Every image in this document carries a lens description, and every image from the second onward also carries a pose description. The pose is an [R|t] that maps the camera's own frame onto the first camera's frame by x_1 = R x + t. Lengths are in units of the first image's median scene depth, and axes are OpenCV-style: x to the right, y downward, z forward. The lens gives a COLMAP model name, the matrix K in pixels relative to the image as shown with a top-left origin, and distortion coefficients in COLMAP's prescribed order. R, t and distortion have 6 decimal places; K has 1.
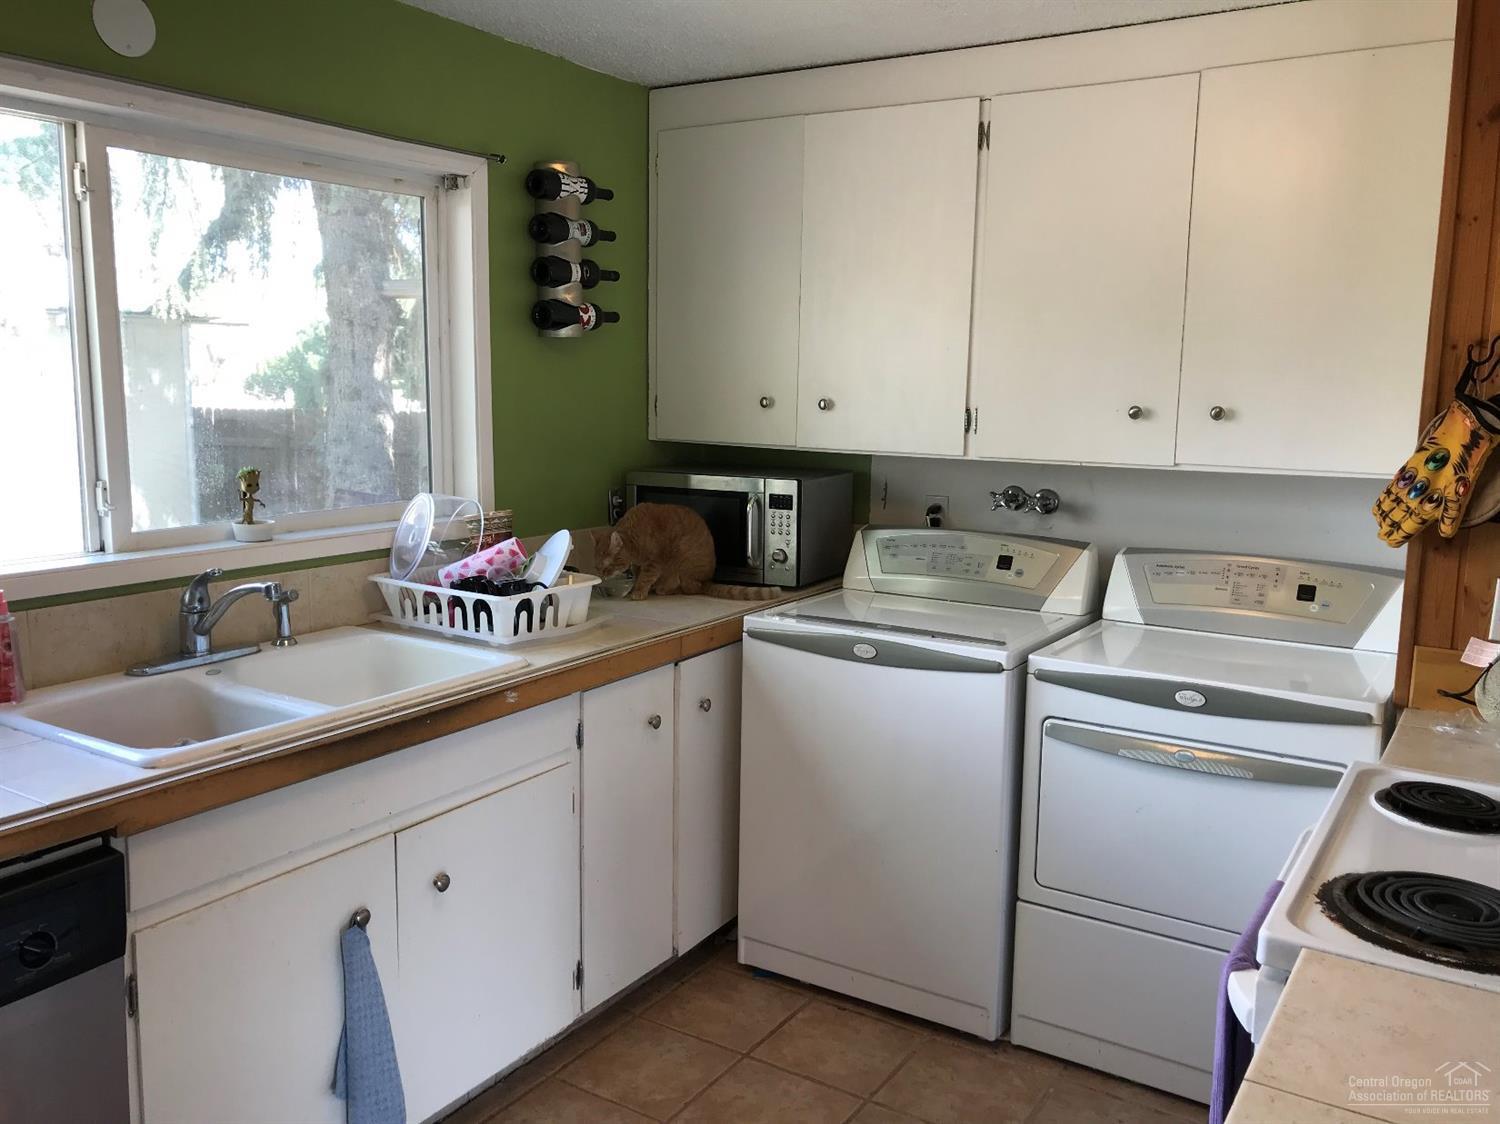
lens RADIAL K [[1232.0, 0, 743.3], [0, 1232.0, 564.3], [0, 0, 1]] dist [0.058605, -0.076600]
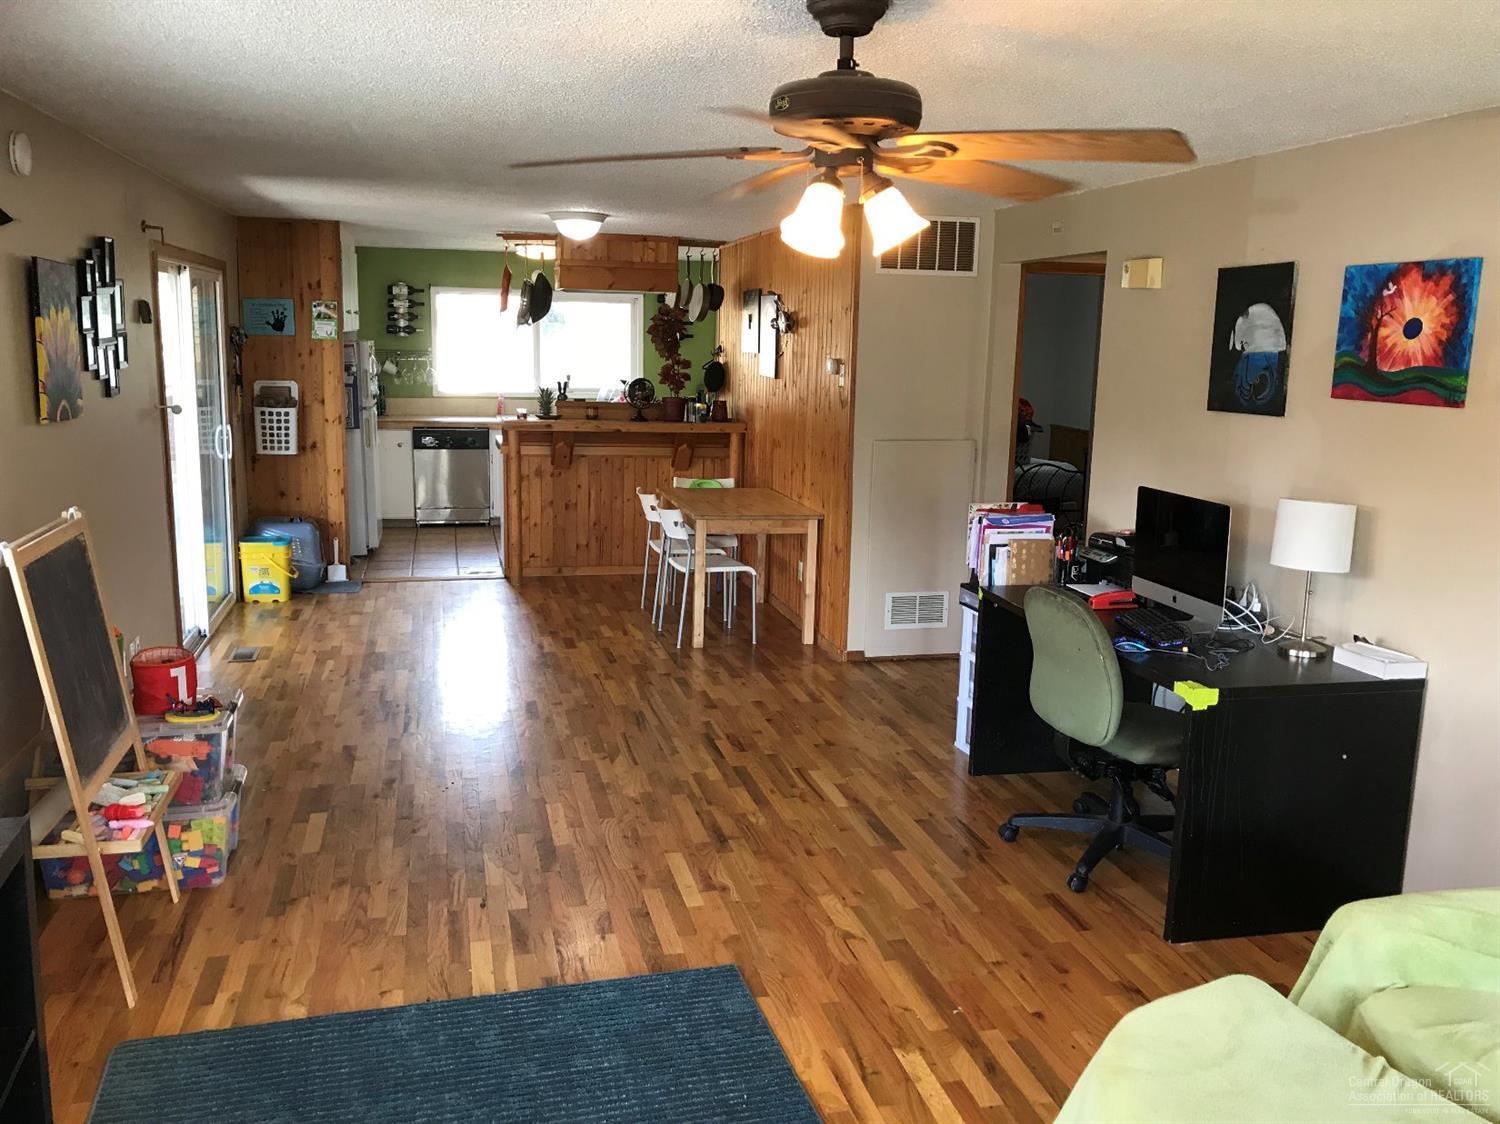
lens RADIAL K [[1232.0, 0, 743.3], [0, 1232.0, 564.3], [0, 0, 1]] dist [0.058605, -0.076600]
pose [[0.711210, 0.126839, -0.691442, 2.942125], [-0.116529, 0.991252, 0.061976, 0.226056], [0.693254, 0.036496, 0.719768, -1.549514]]
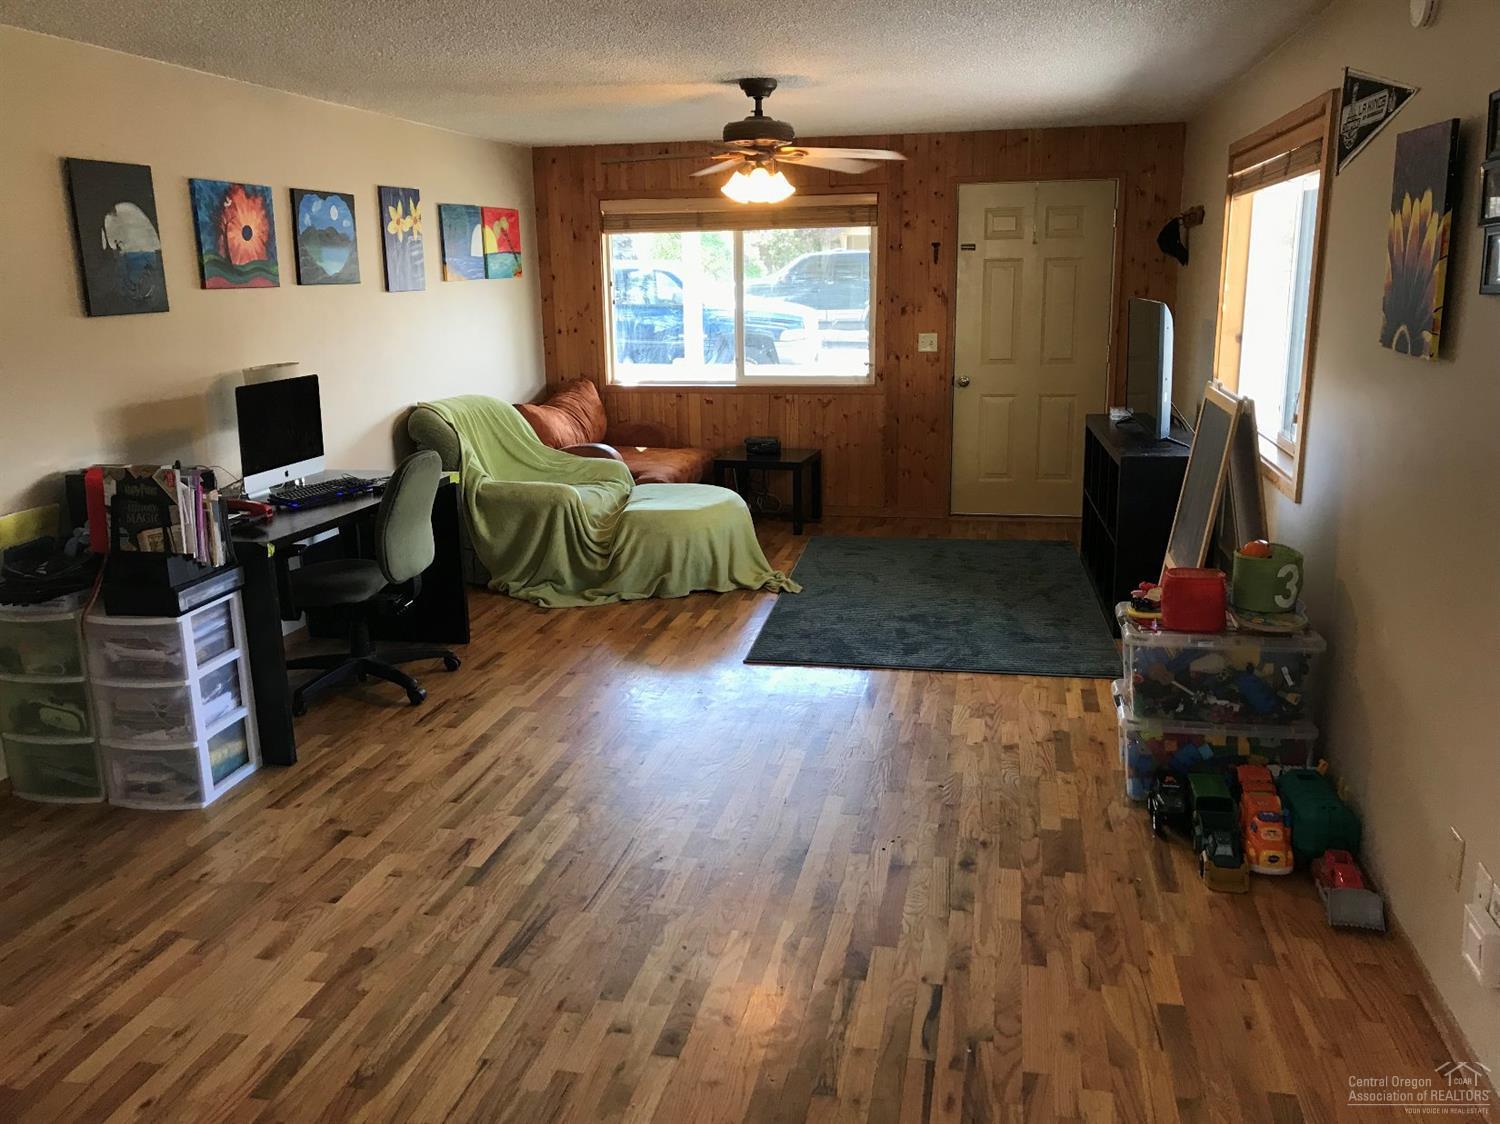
lens RADIAL K [[1232.0, 0, 743.3], [0, 1232.0, 564.3], [0, 0, 1]] dist [0.058605, -0.076600]
pose [[-0.338510, -0.231072, 0.912149, 0.445085], [0.152236, 0.943159, 0.295424, 0.005863], [-0.928566, 0.238866, -0.284092, -0.144499]]
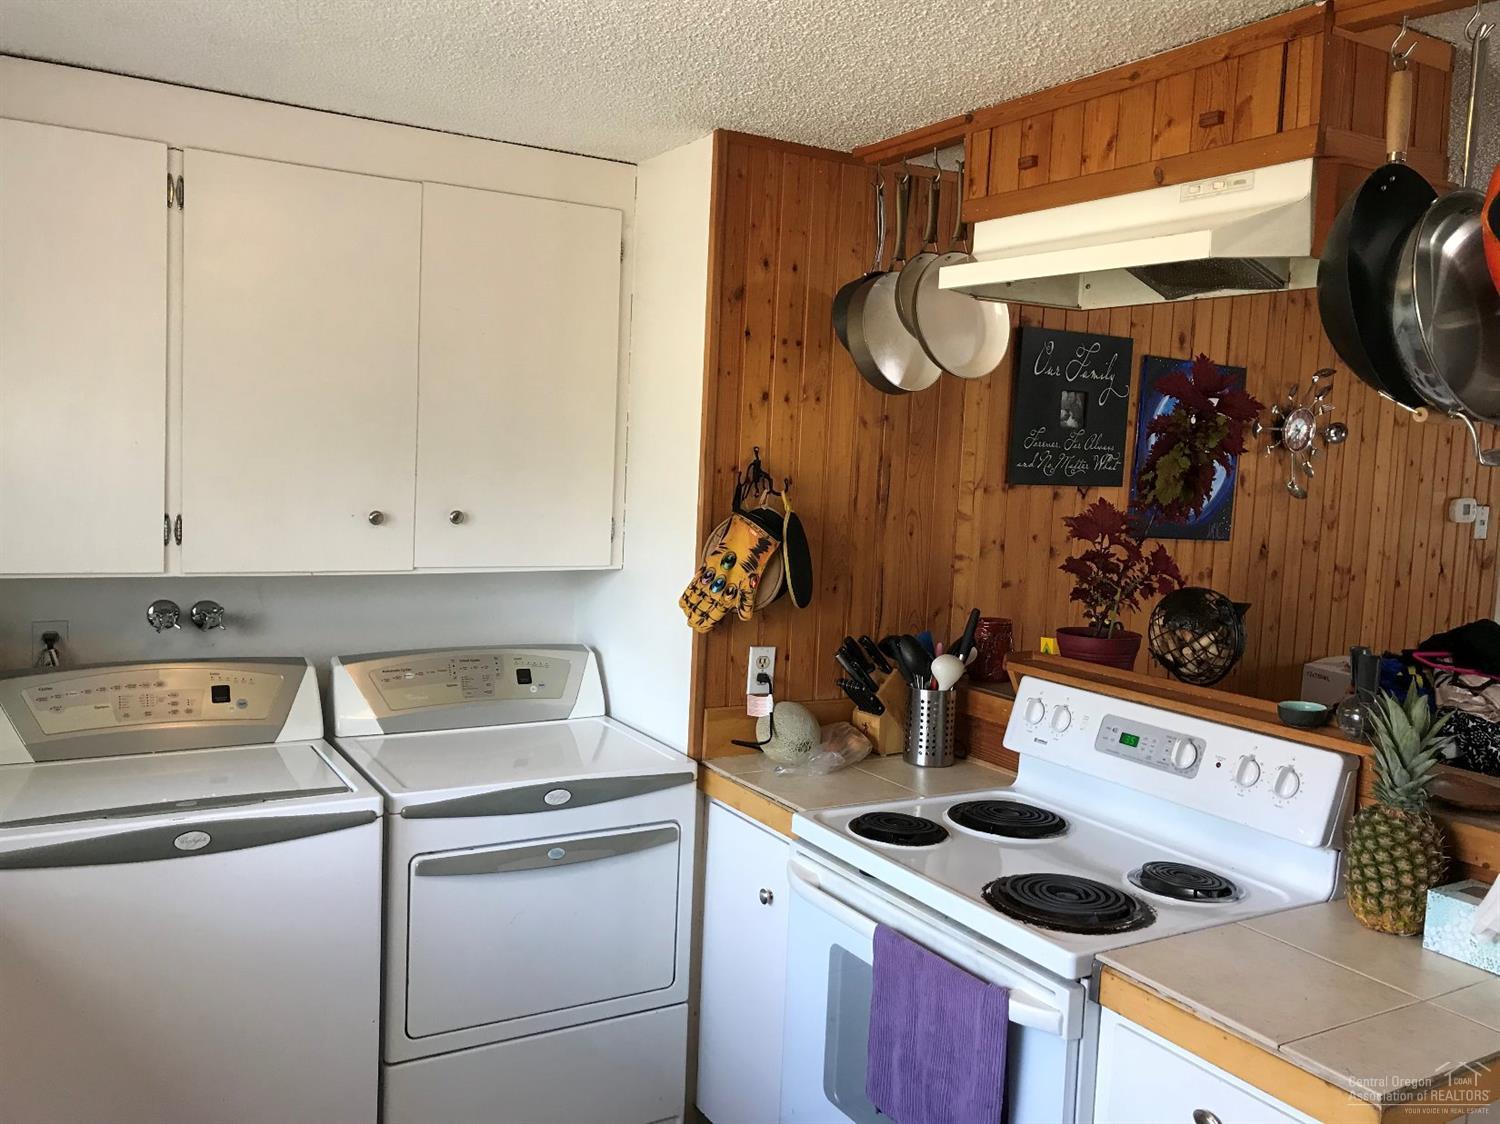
lens RADIAL K [[1207.2, 0, 750.0], [0, 1207.2, 562.0], [0, 0, 1]] dist [0.054745, -0.146590]
pose [[0.431815, -0.072419, 0.899050, -0.438335], [0.098016, 0.994636, 0.033042, -0.098452], [-0.896621, 0.073854, 0.436597, 0.360566]]
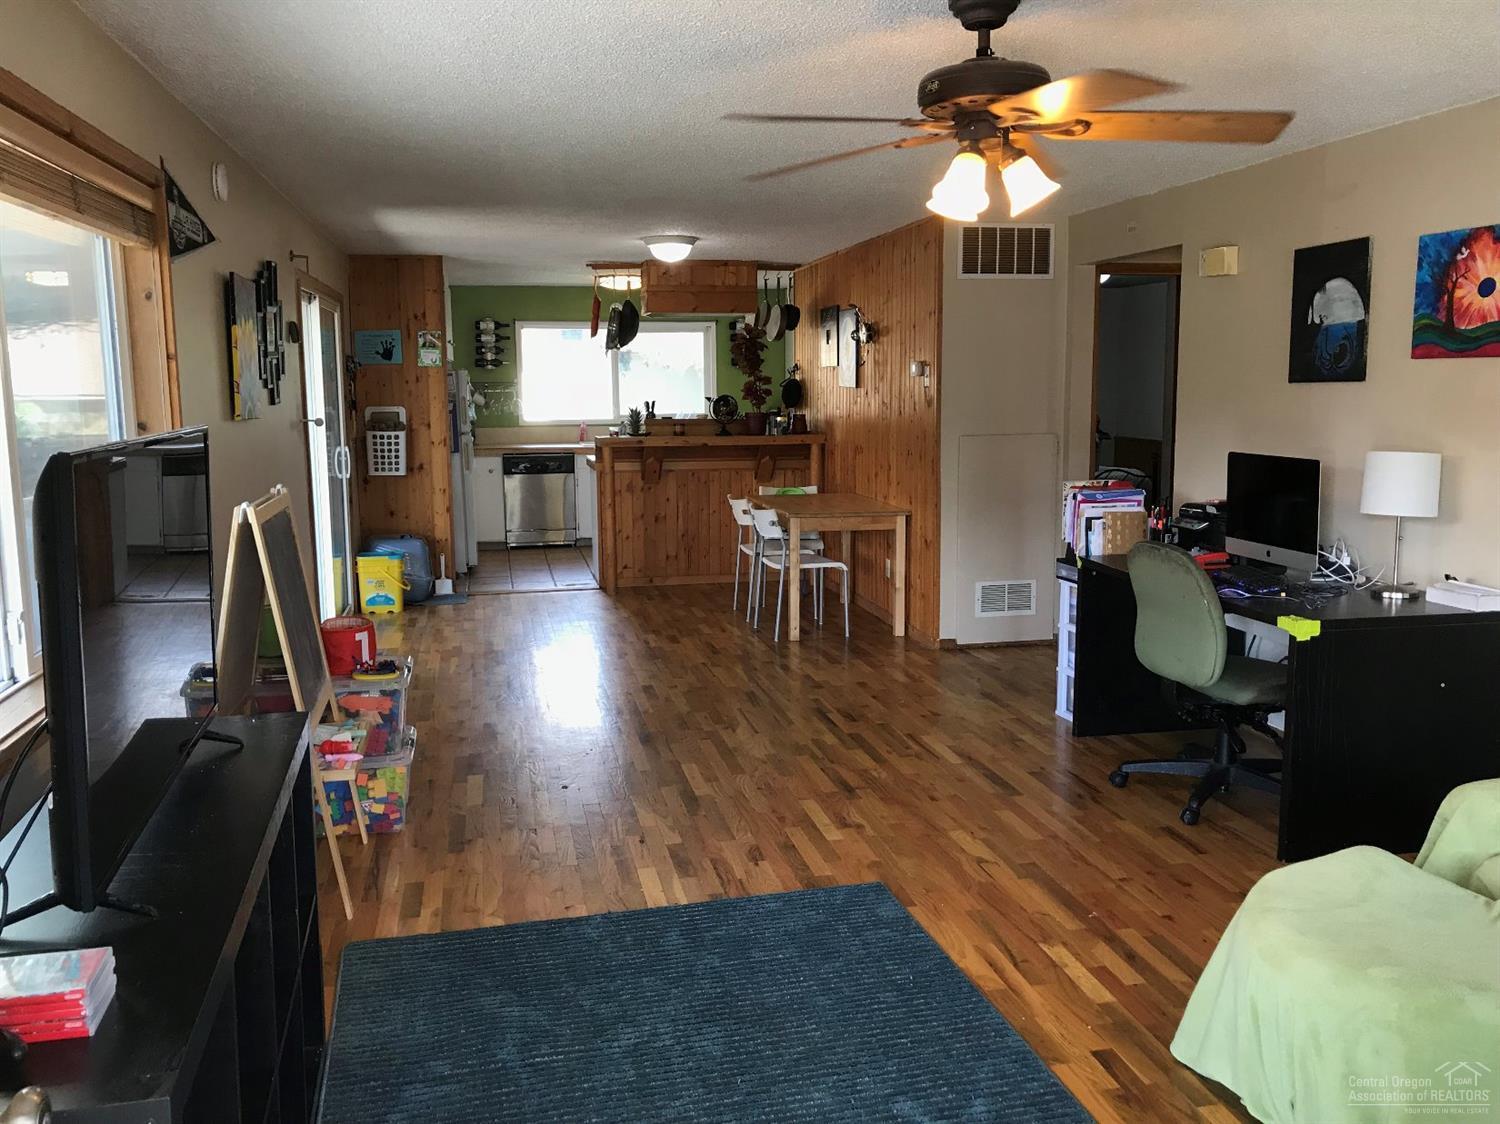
lens RADIAL K [[1232.9, 0, 745.5], [0, 1232.9, 557.3], [0, 0, 1]] dist [0.048721, -0.041910]
pose [[0.688313, 0.079211, -0.721076, 2.974765], [-0.088792, 0.995746, 0.024626, 0.327095], [0.719959, 0.047076, 0.692418, -1.708799]]
